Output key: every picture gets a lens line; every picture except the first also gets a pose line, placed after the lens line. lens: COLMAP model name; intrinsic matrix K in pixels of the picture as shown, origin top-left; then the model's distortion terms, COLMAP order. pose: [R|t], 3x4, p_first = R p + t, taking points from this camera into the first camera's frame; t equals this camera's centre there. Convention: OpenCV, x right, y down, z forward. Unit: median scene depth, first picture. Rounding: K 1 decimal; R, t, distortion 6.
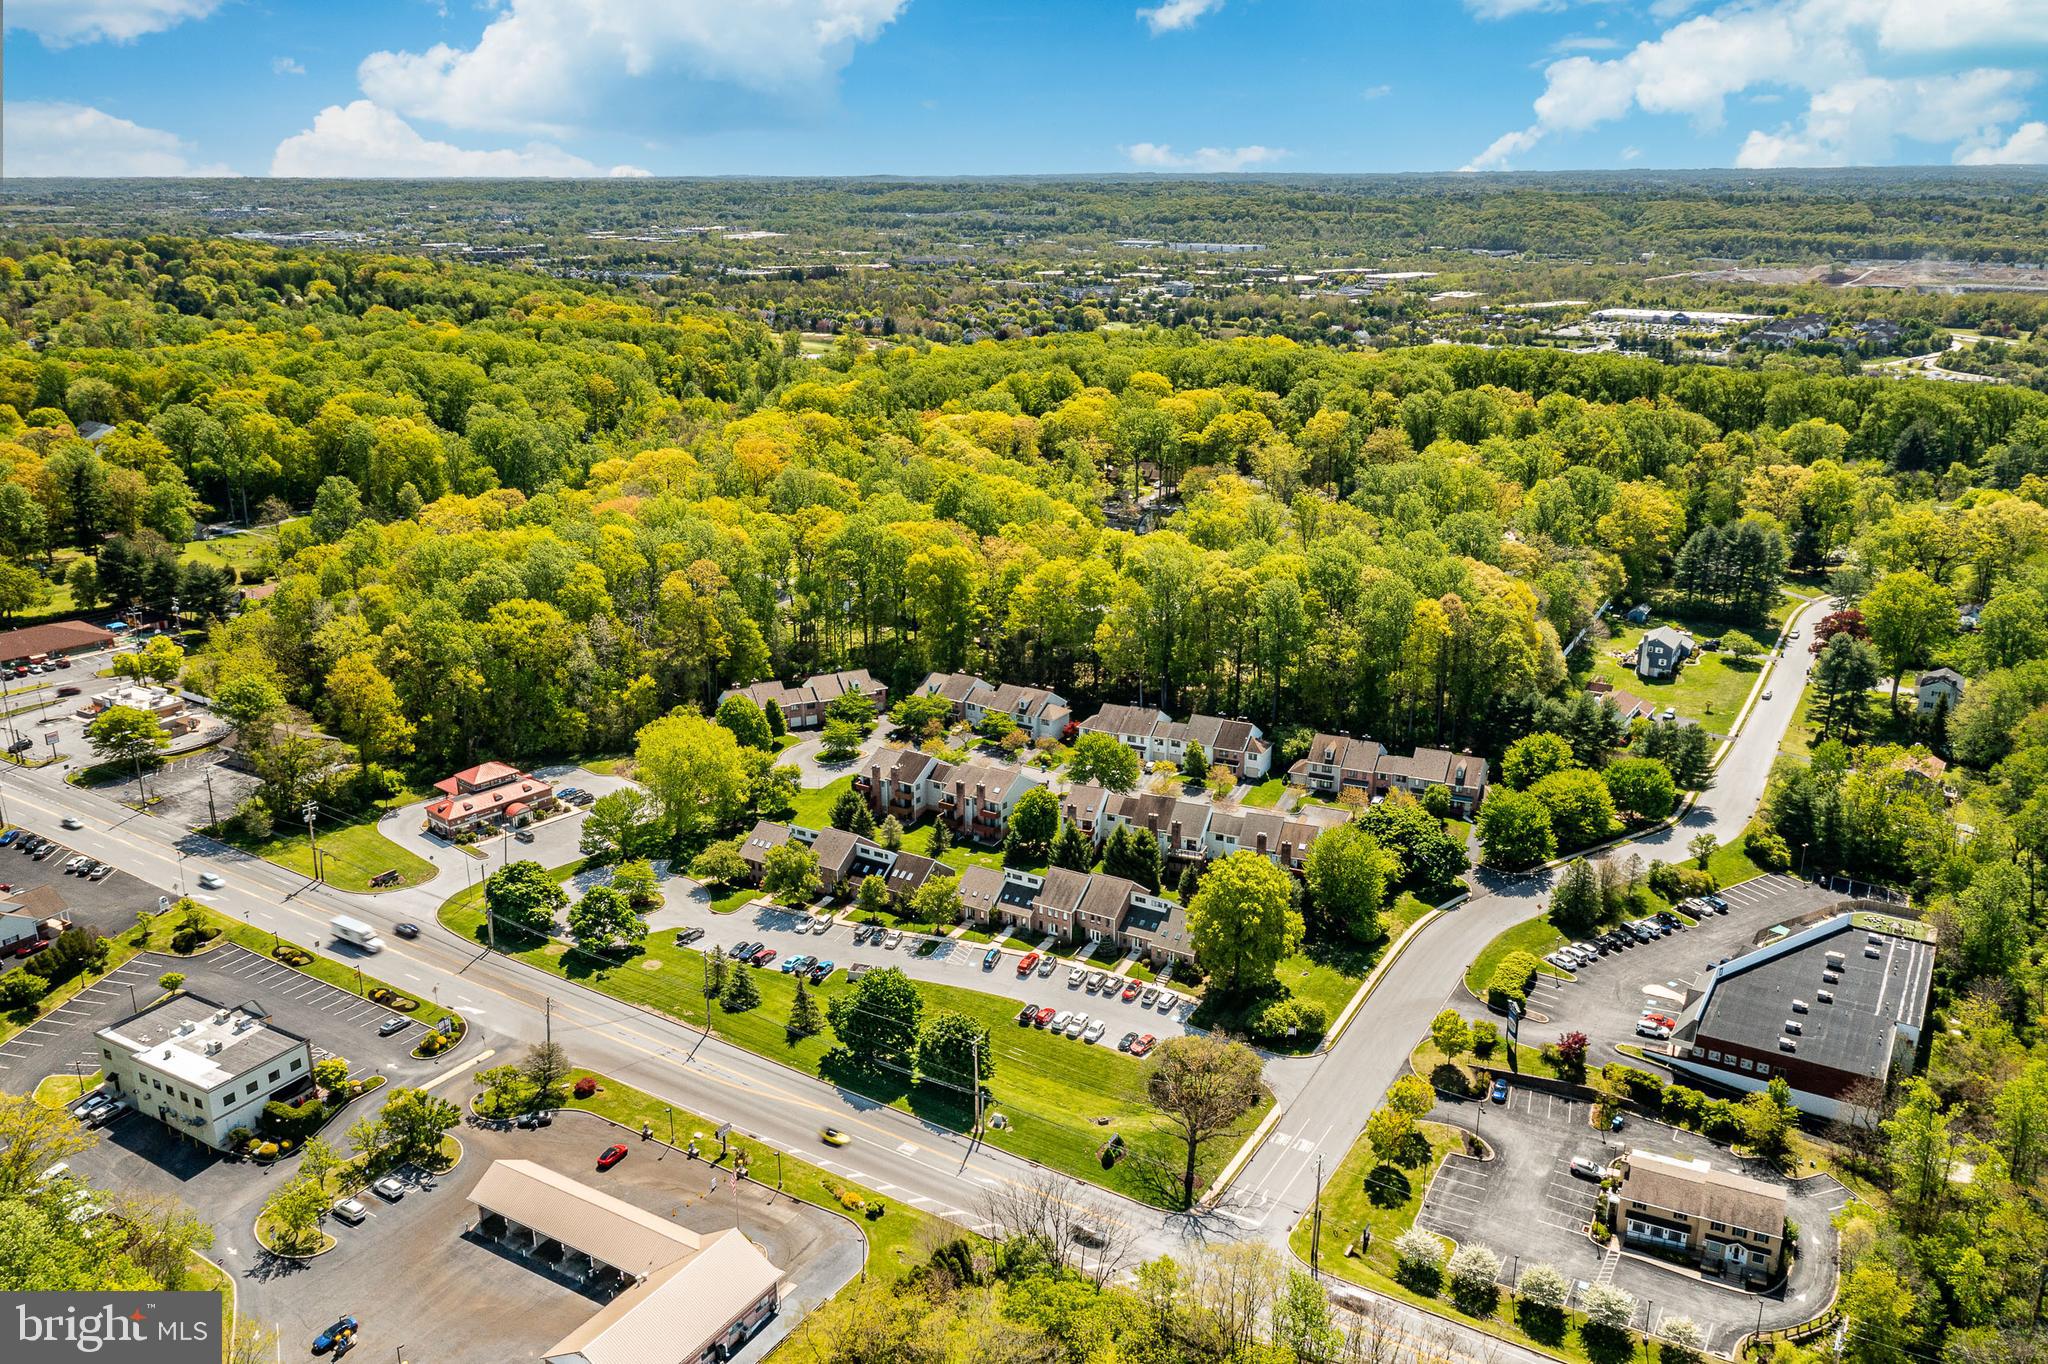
lens RADIAL K [[1626.6, 0, 1024.0], [0, 1626.6, 682.0], [0, 0, 1]] dist [-0.010471, -0.009807]
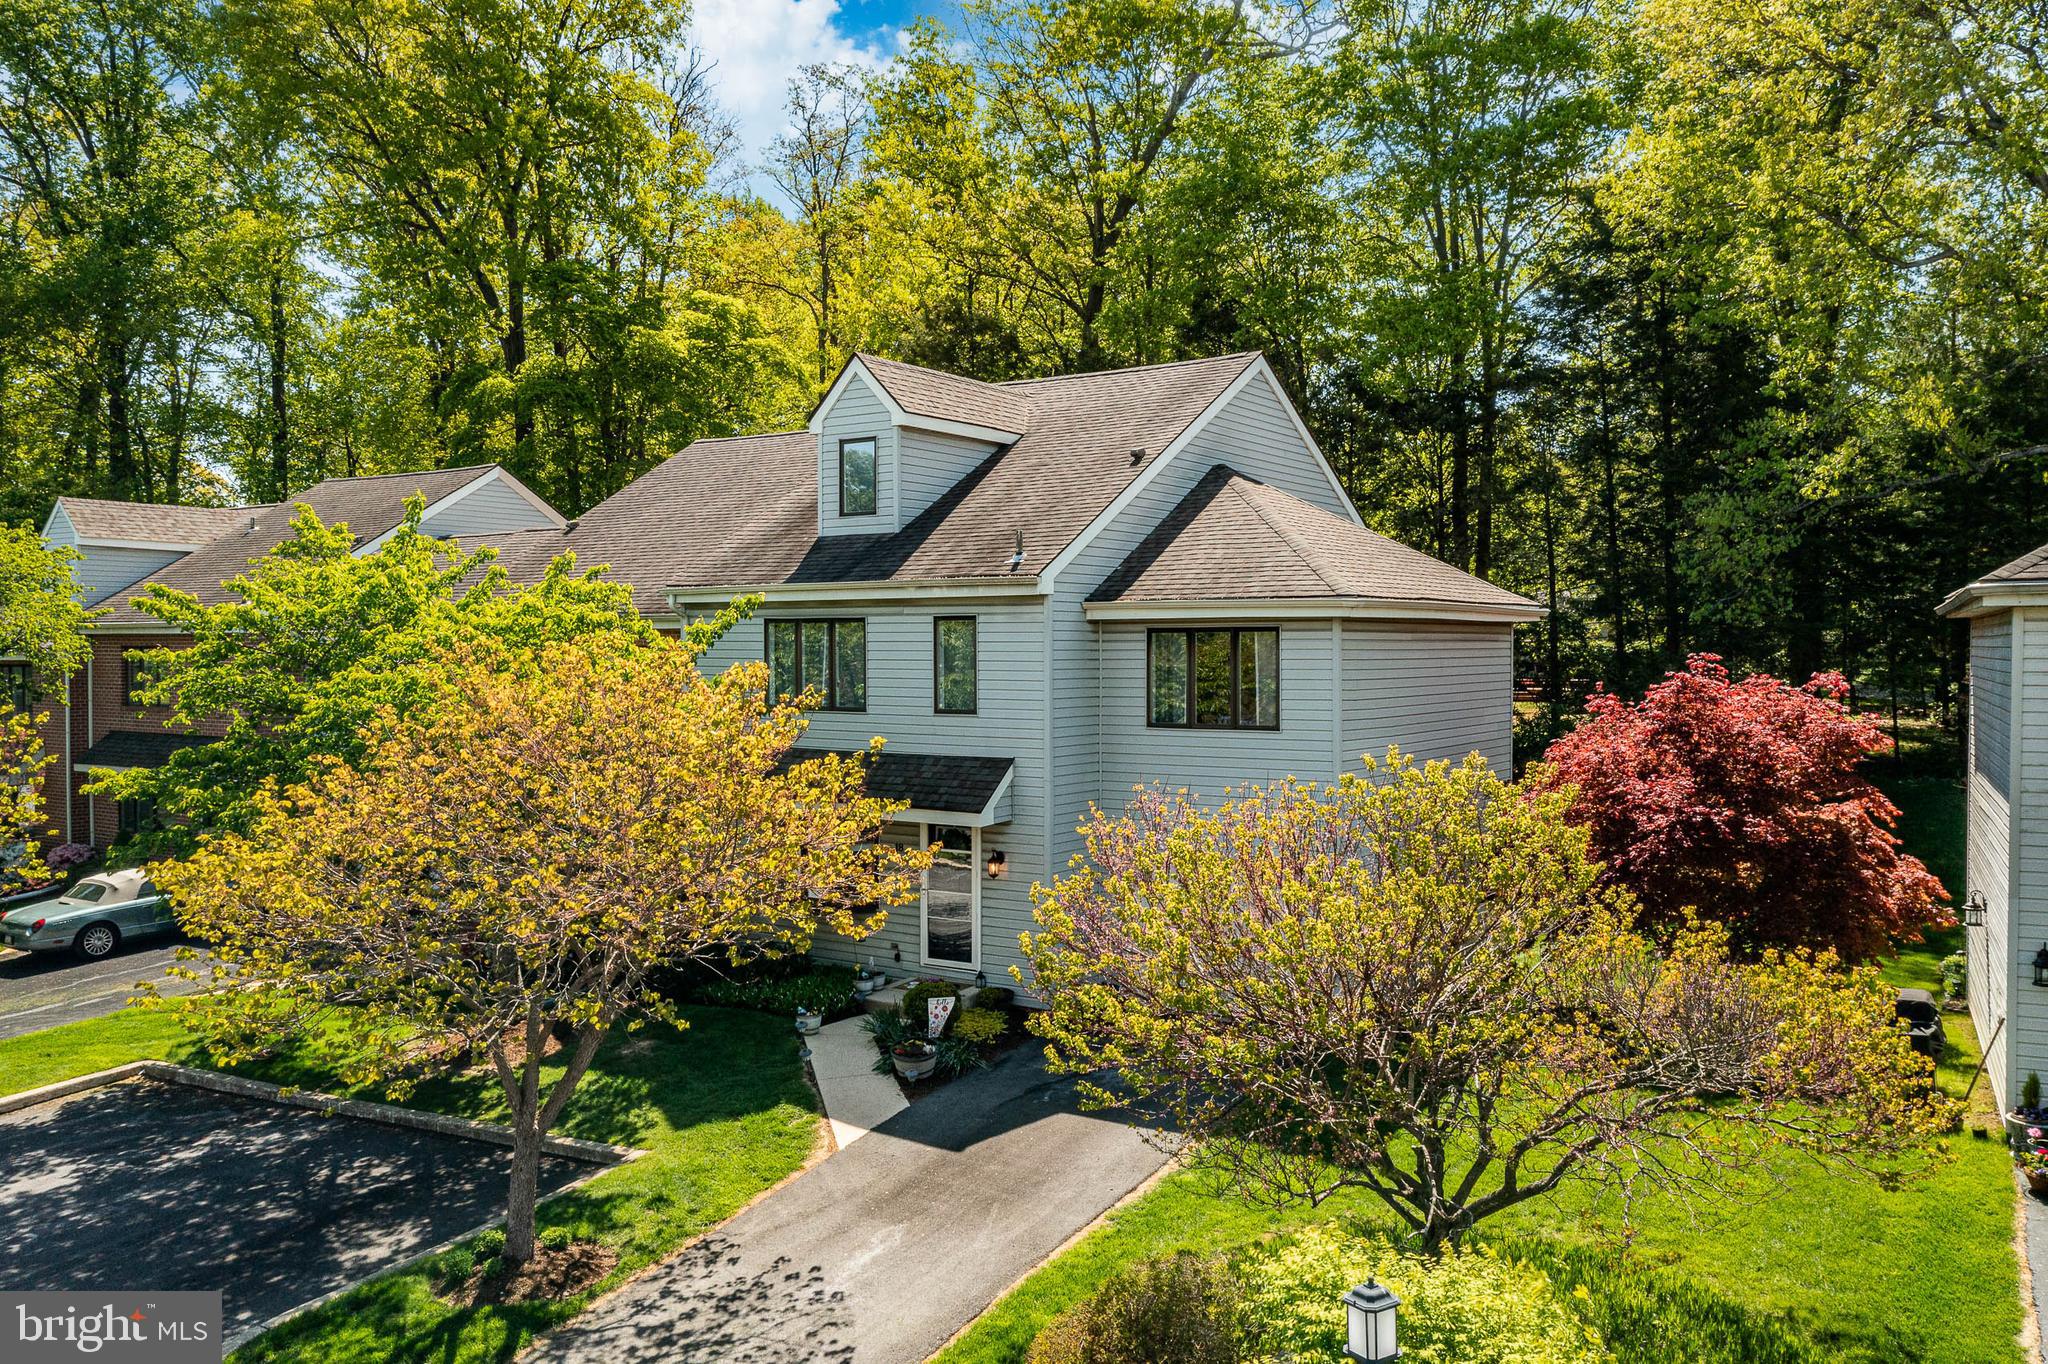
lens RADIAL K [[1626.6, 0, 1024.0], [0, 1626.6, 682.0], [0, 0, 1]] dist [-0.010471, -0.009807]
pose [[0.999898, 0.004989, -0.013351, 0.007198], [-0.008652, 0.956874, -0.290374, 0.043074], [0.011326, 0.290460, 0.956820, 0.954613]]
